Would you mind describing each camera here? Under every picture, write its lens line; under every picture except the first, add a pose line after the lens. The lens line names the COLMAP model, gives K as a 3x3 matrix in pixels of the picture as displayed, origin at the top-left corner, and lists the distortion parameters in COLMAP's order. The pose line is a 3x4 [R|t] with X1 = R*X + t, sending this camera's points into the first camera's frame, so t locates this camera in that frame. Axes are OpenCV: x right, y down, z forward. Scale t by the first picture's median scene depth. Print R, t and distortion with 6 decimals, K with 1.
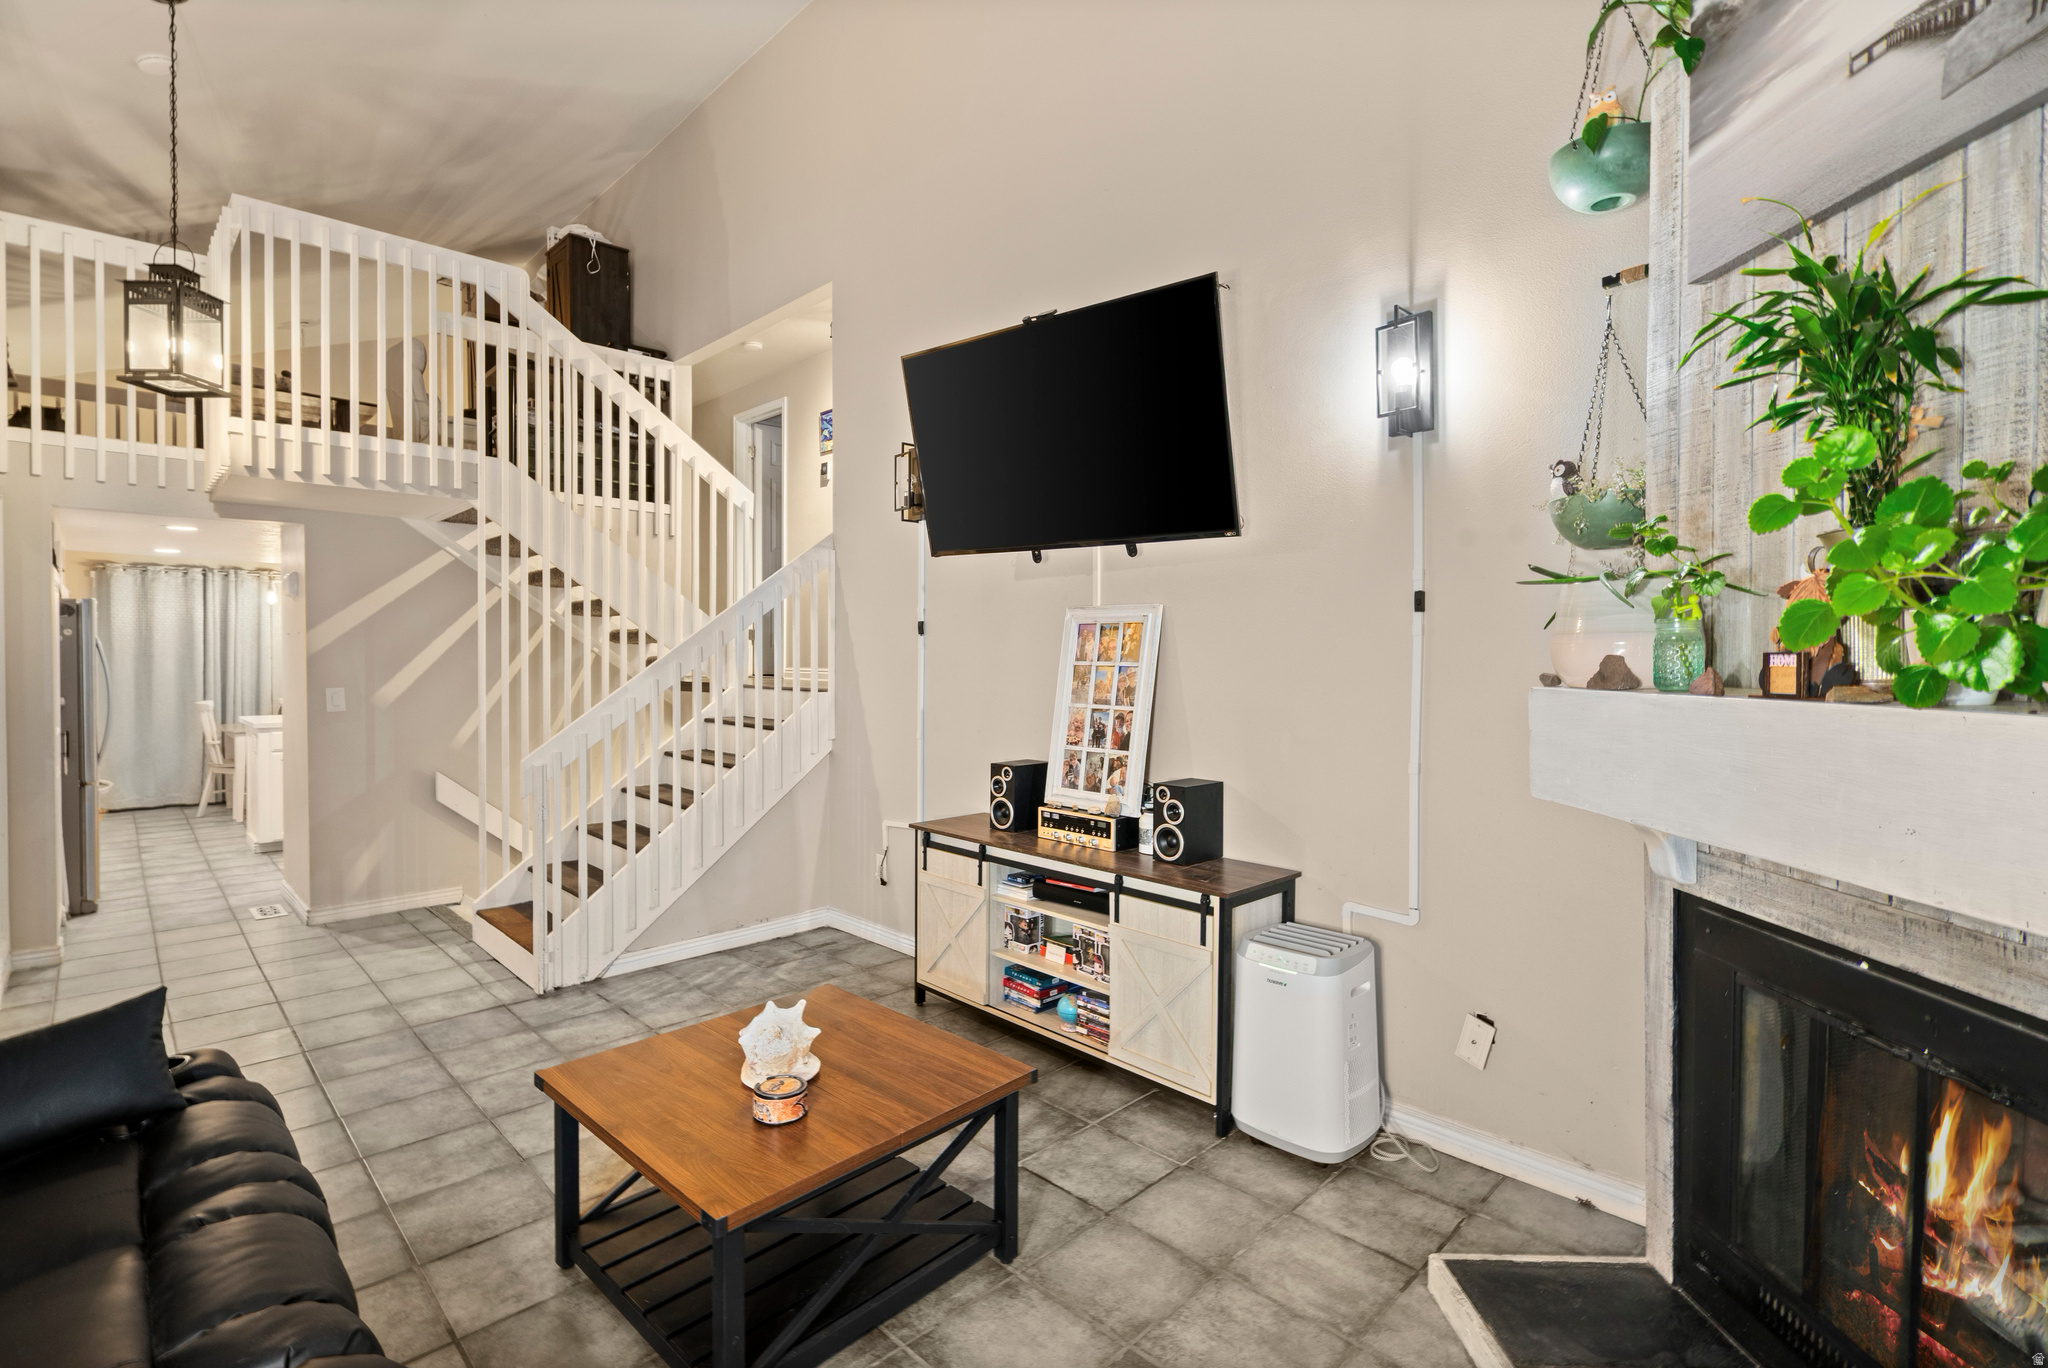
lens RADIAL K [[912.8, 0, 1024.0], [0, 912.8, 684.0], [0, 0, 1]] dist [-0.033166, -0.000046]
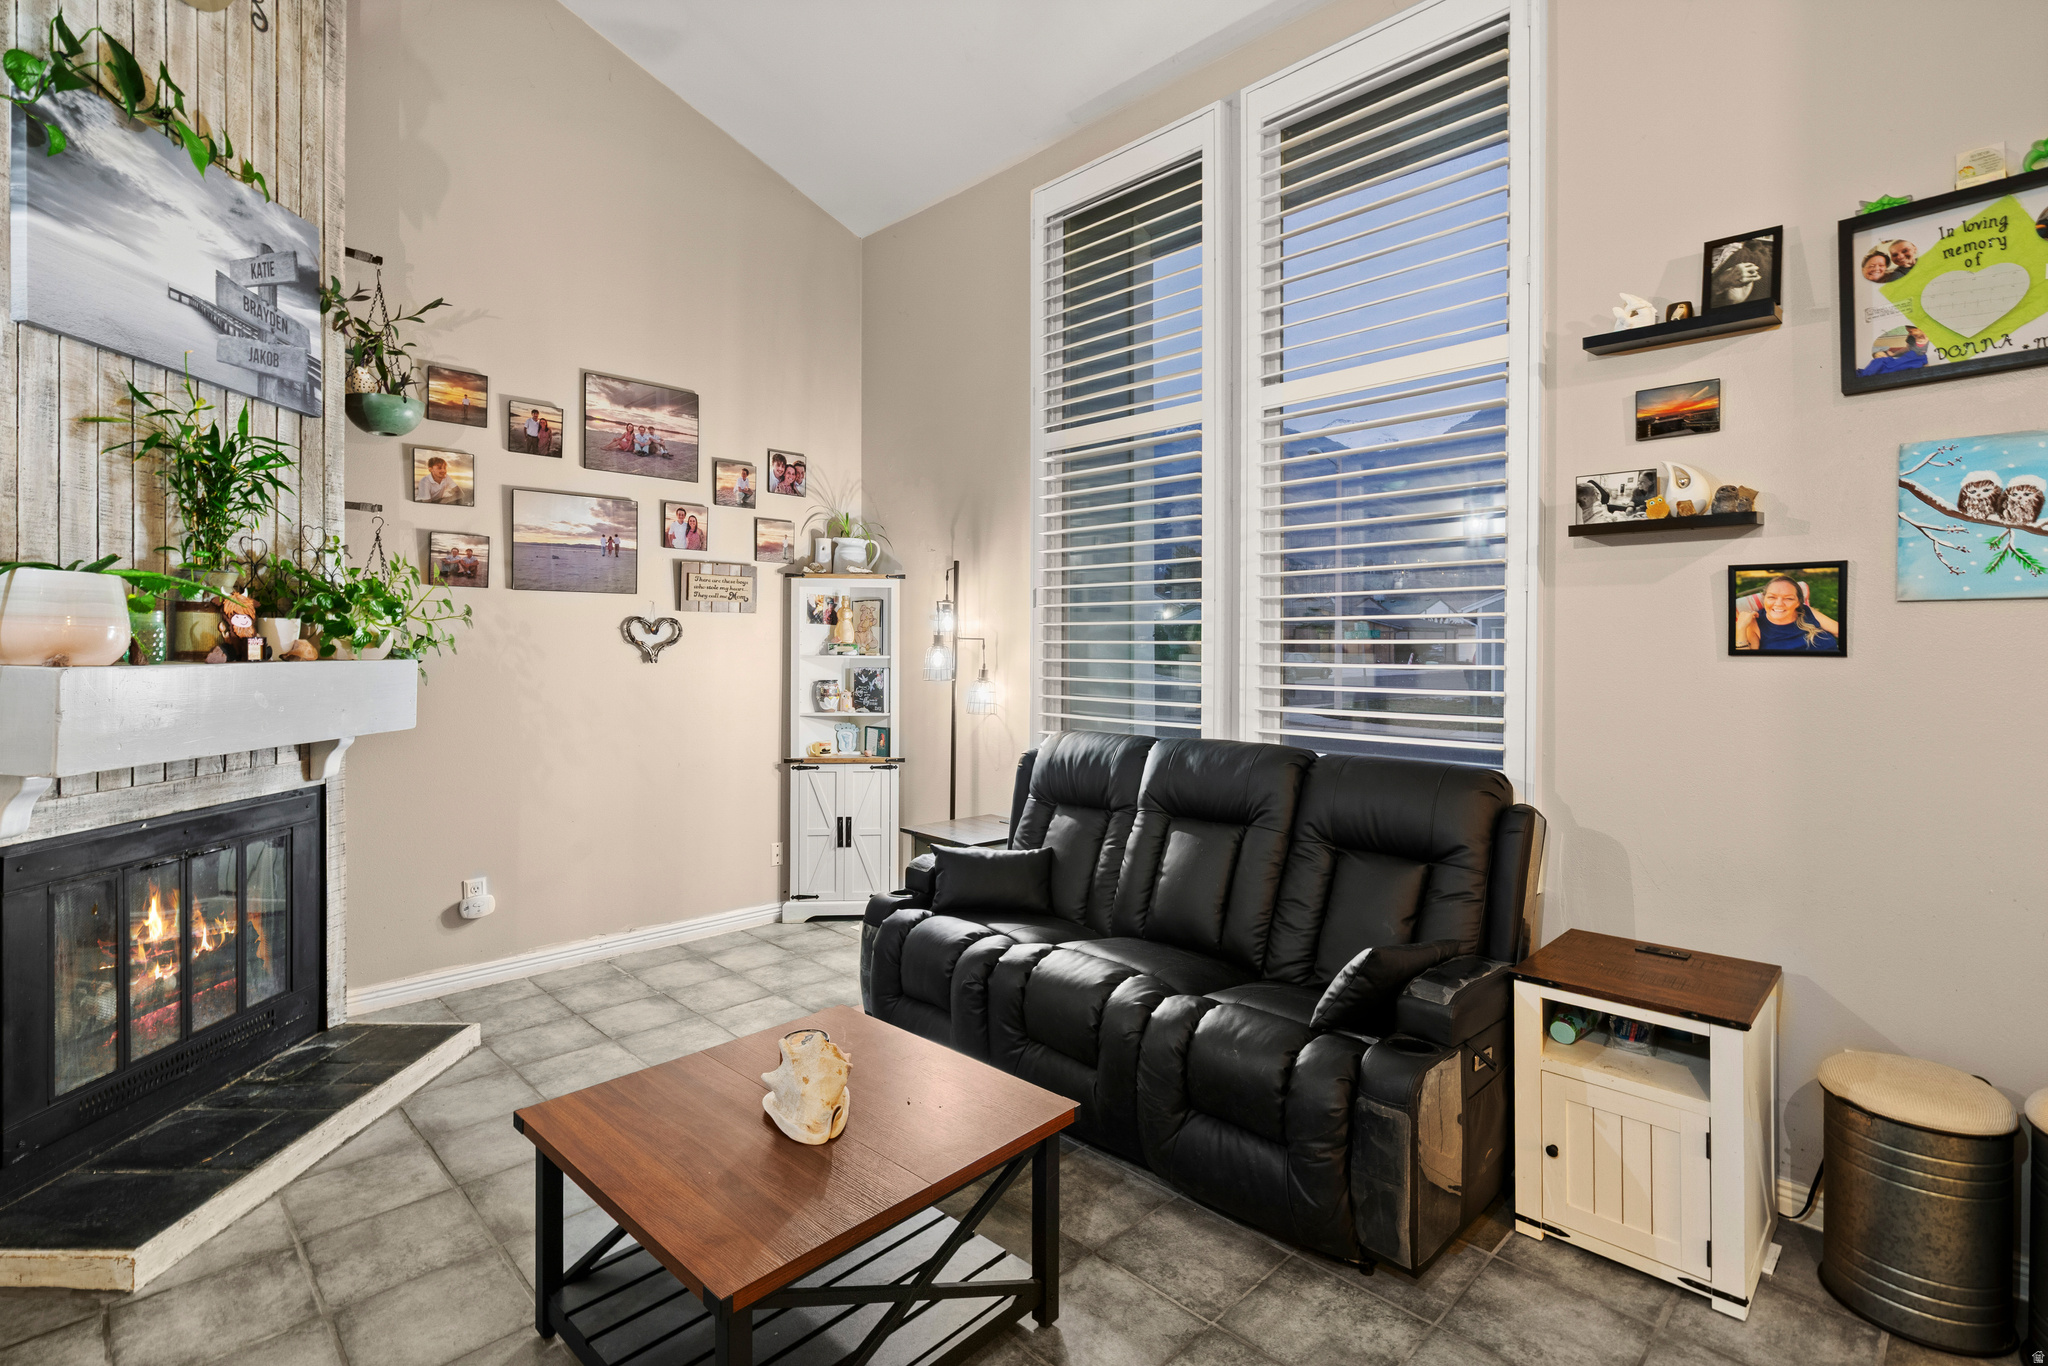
lens RADIAL K [[957.3, 0, 1003.6], [0, 957.3, 644.9], [0, 0, 1]] dist [0.000834, 0.000686]
pose [[-0.999782, -0.008385, 0.019107, -0.269116], [-0.007907, 0.999657, 0.024966, -0.031710], [-0.019310, 0.024810, -0.999506, 1.082891]]
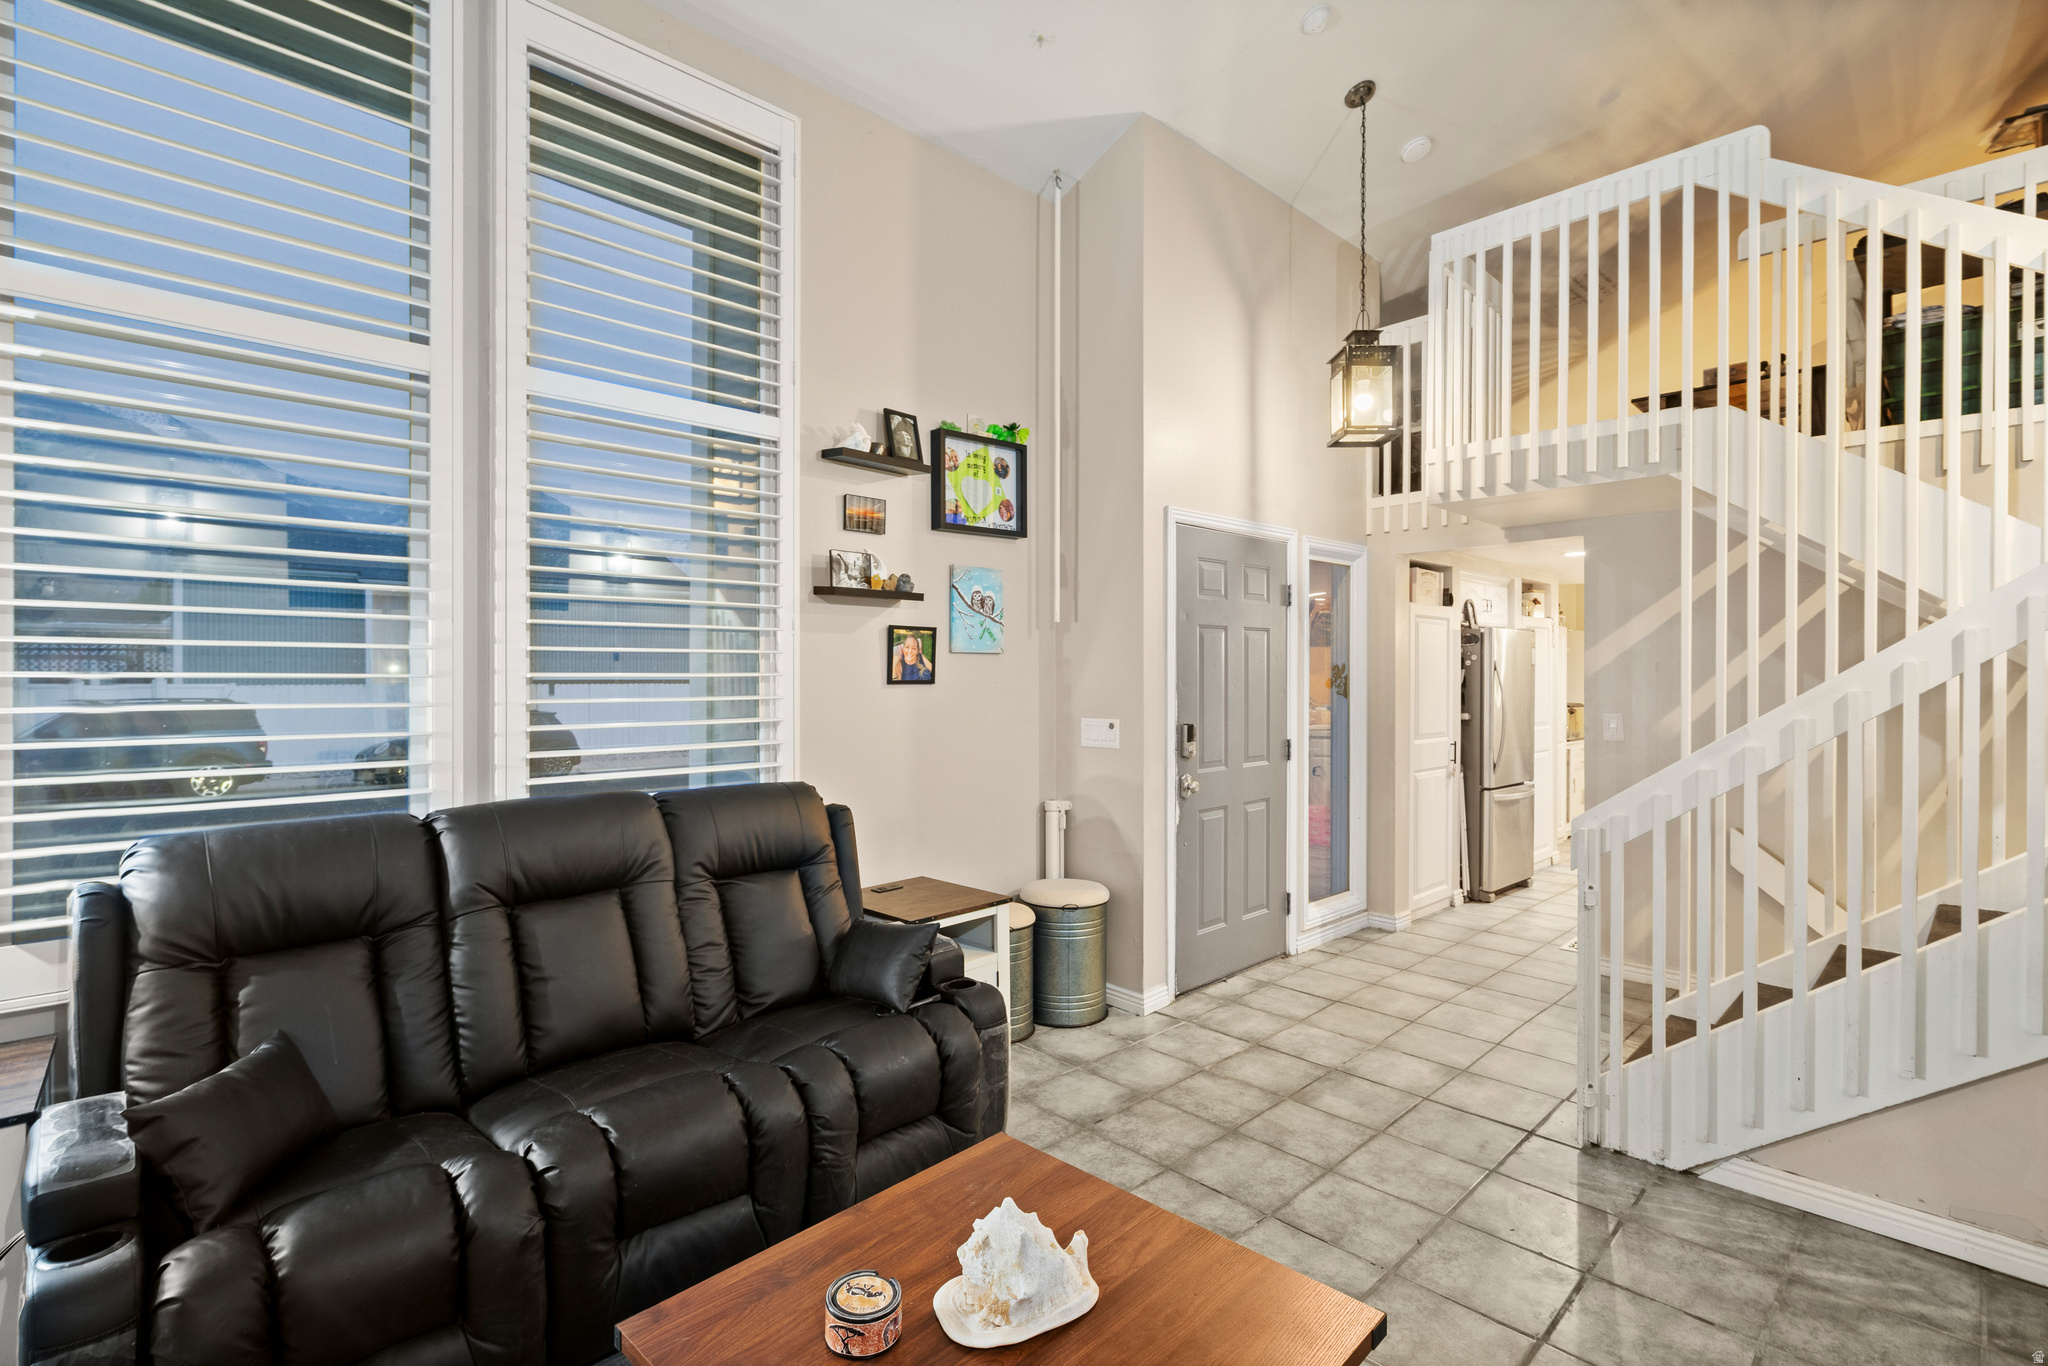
lens RADIAL K [[935.4, 0, 1024.0], [0, 935.4, 683.0], [0, 0, 1]] dist [-0.001137, 0.000400]
pose [[-0.029671, 0.000787, -0.999559, 0.230150], [-0.022409, 0.999748, 0.001453, -0.017435], [0.999308, 0.022442, -0.029646, 0.573523]]
